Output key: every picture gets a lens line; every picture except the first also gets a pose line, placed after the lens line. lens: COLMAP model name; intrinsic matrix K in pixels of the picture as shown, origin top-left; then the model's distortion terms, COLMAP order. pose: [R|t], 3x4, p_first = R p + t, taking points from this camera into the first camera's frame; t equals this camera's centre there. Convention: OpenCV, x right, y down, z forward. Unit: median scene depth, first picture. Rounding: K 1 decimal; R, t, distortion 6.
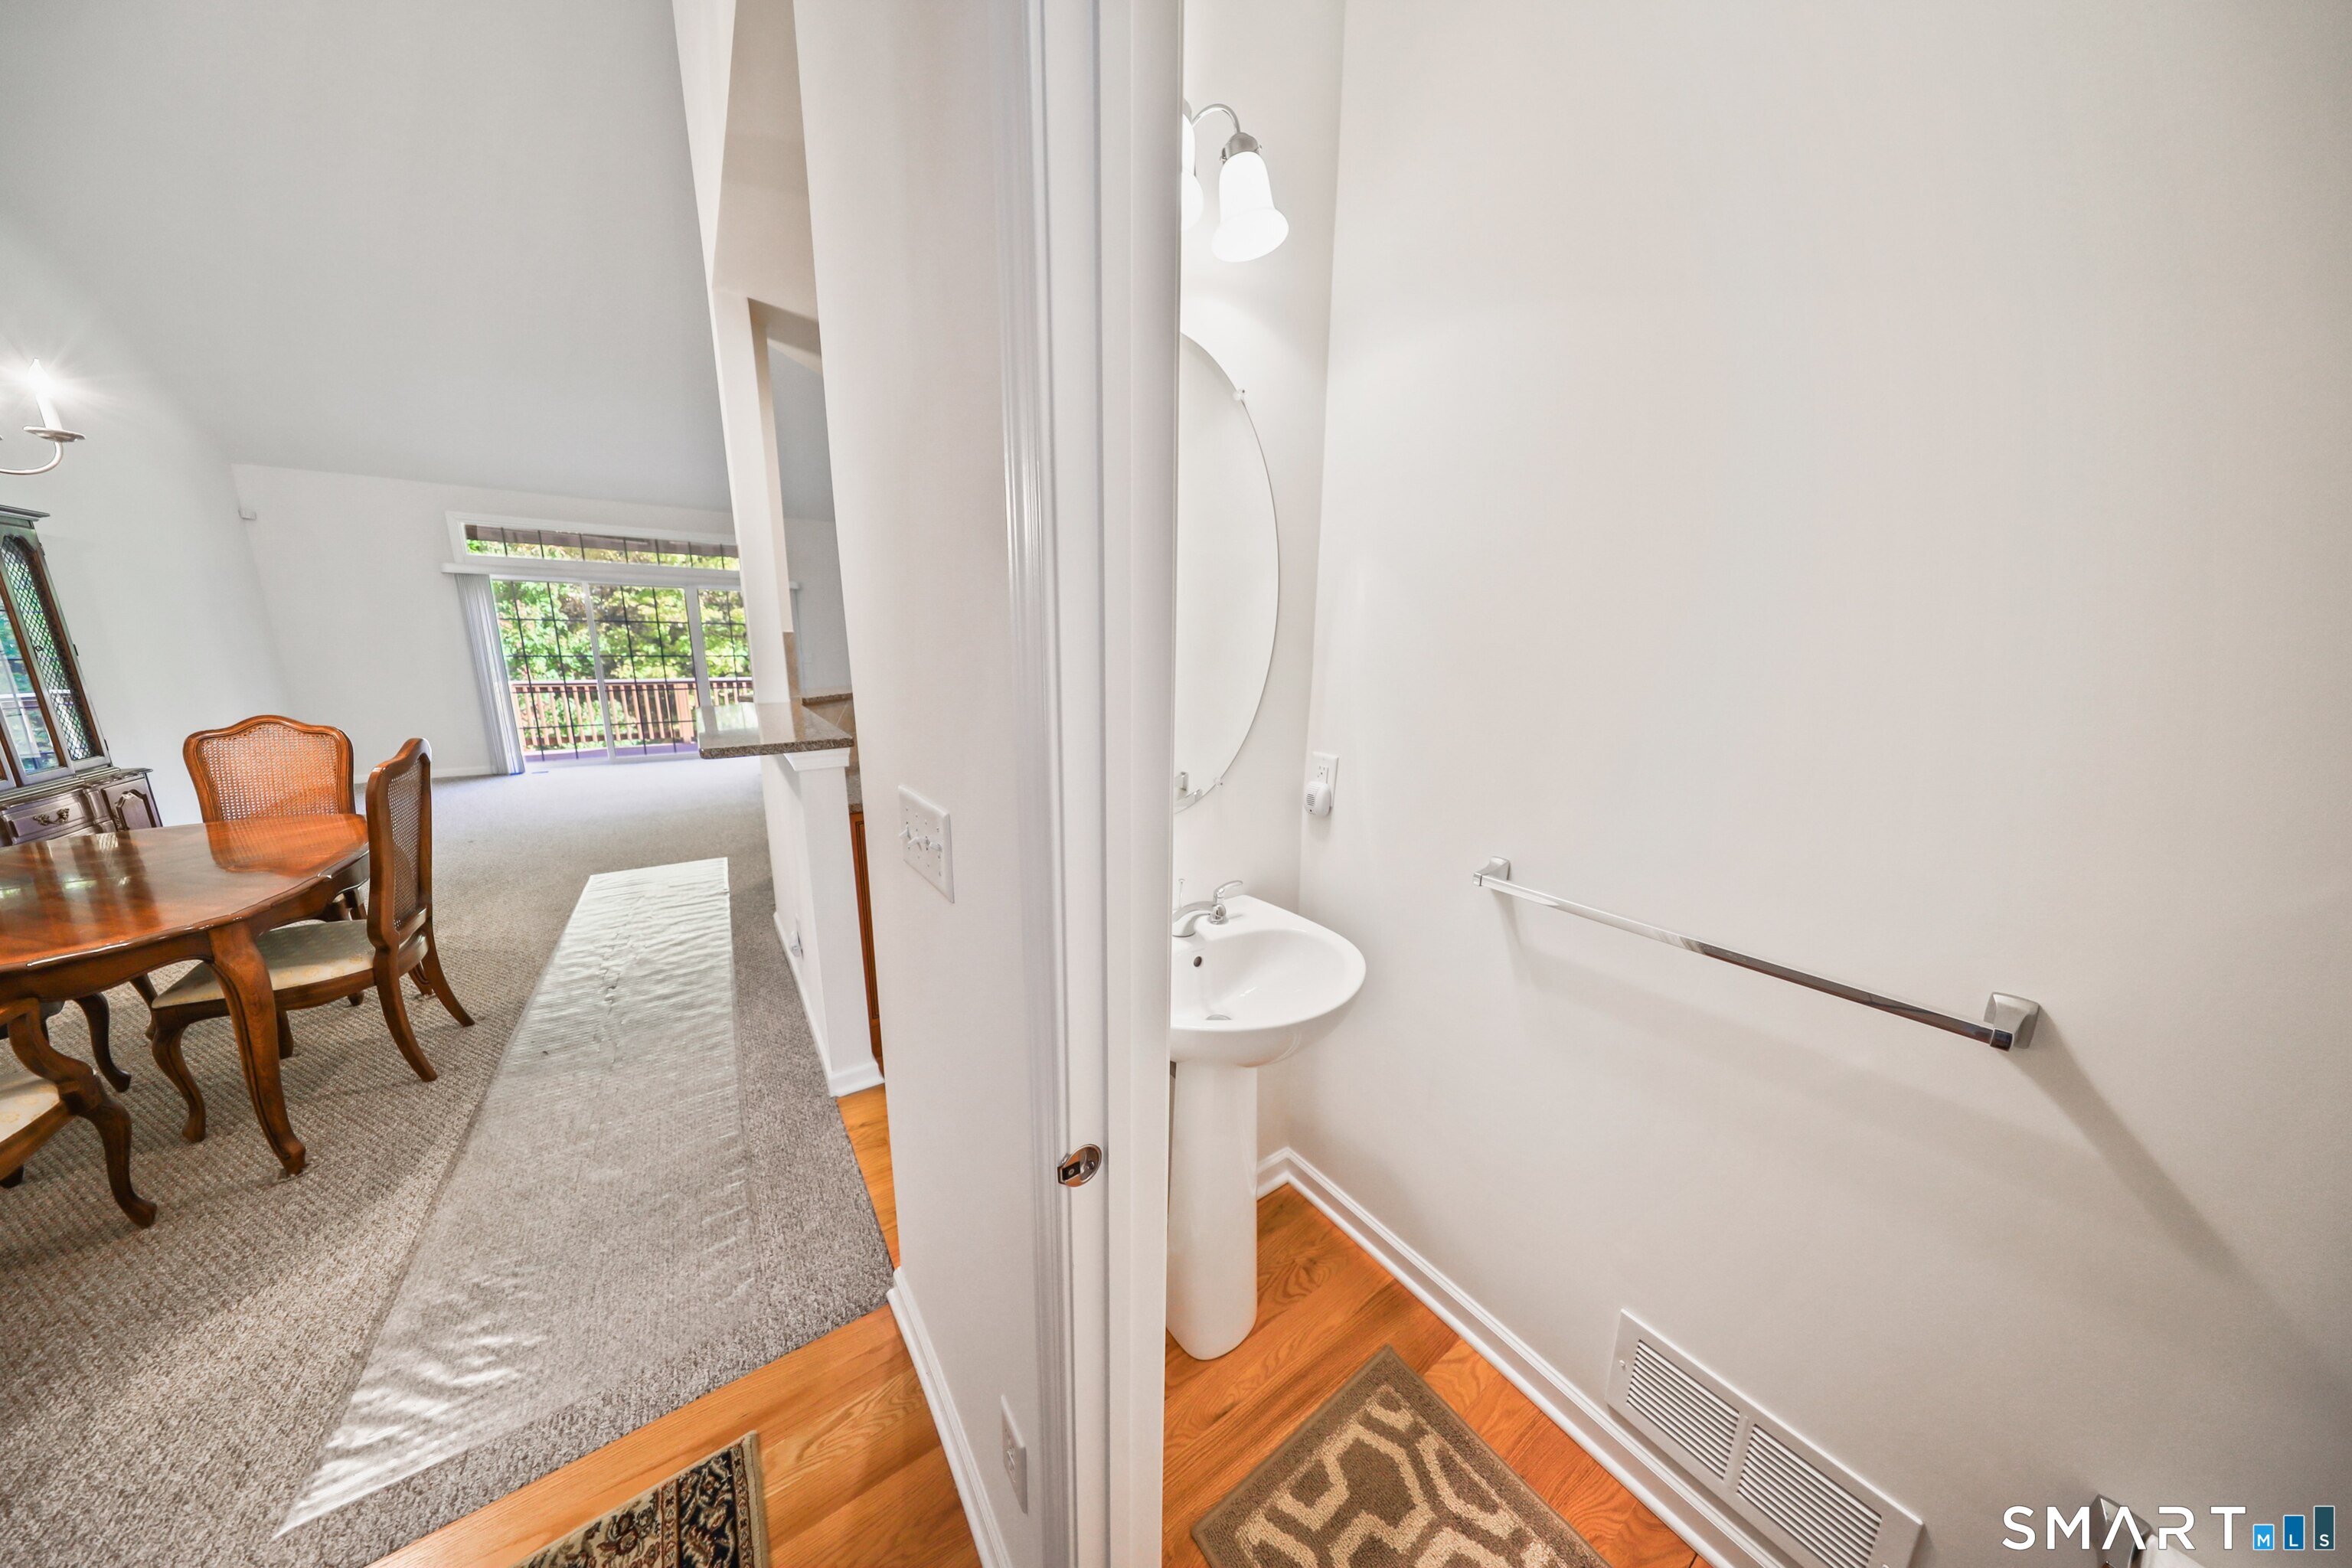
lens RADIAL K [[676.7, 0, 1166.2], [0, 676.7, 787.9], [0, 0, 1]] dist [-0.001046, -0.000055]
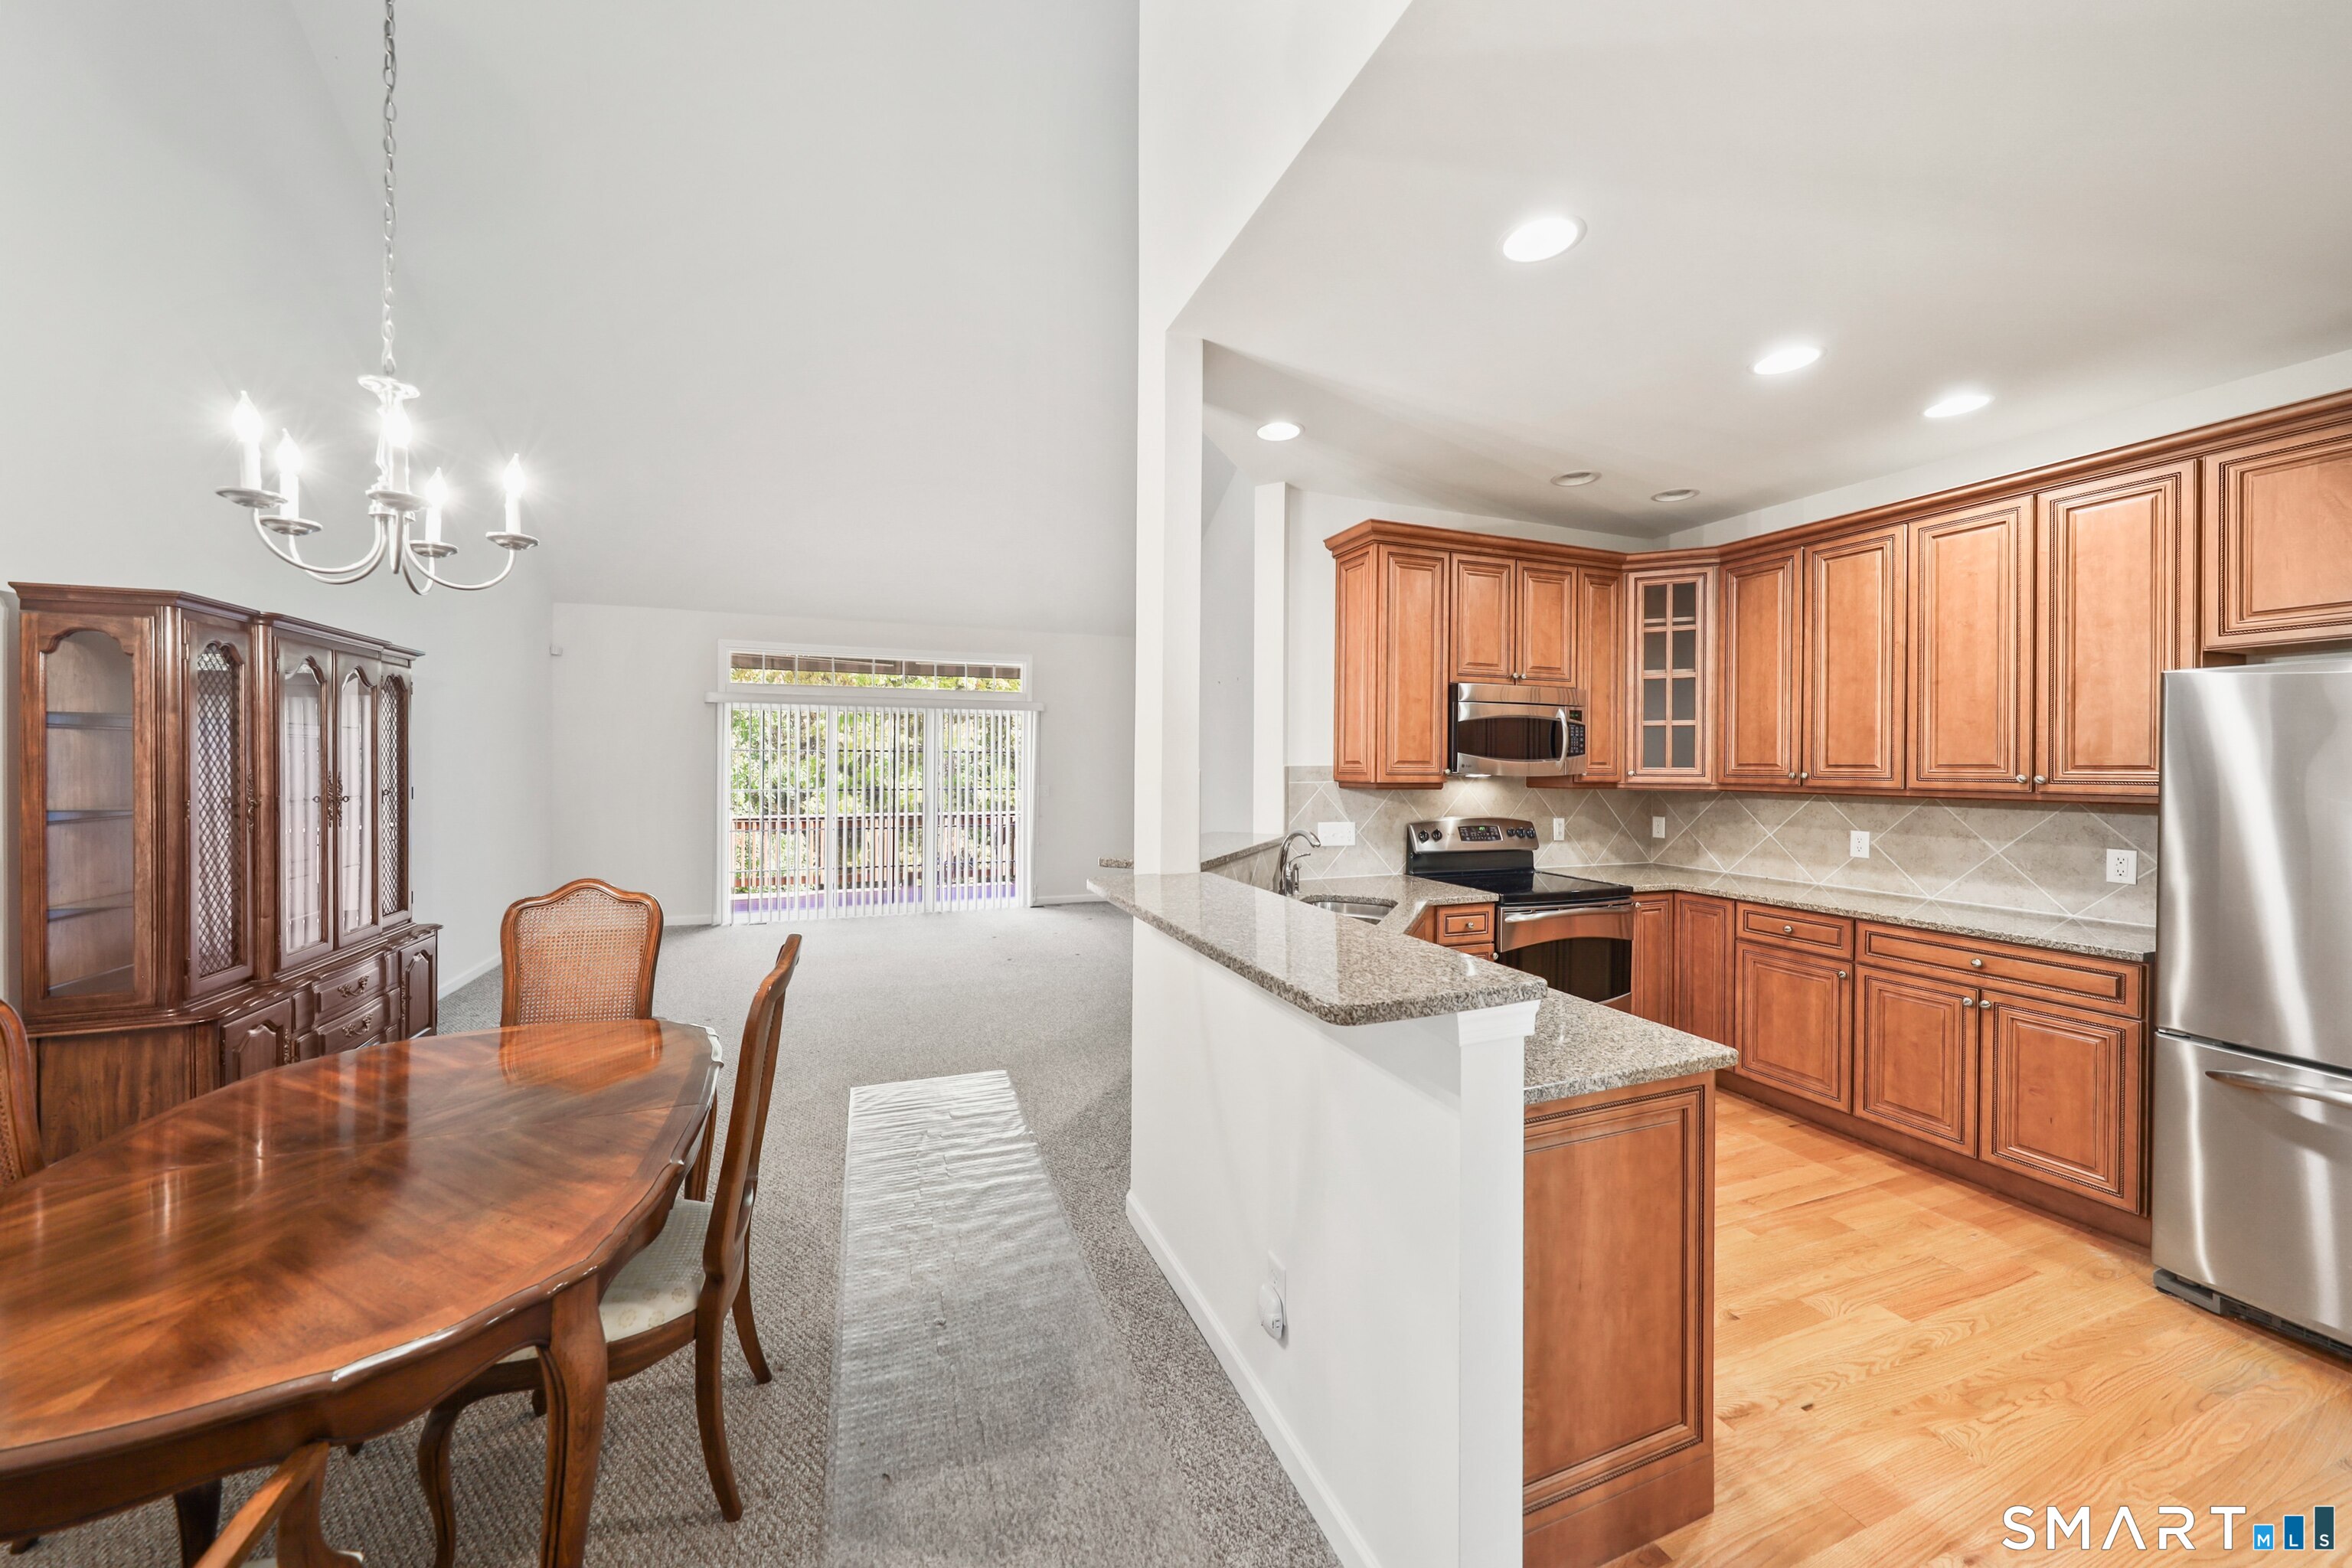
lens RADIAL K [[830.1, 0, 1144.5], [0, 830.1, 762.9], [0, 0, 1]] dist [0.004799, -0.000278]
pose [[0.966800, -0.010206, -0.255332, -0.373670], [-0.043559, 0.977996, -0.204025, -0.058543], [0.251796, 0.208373, 0.945082, 0.176302]]
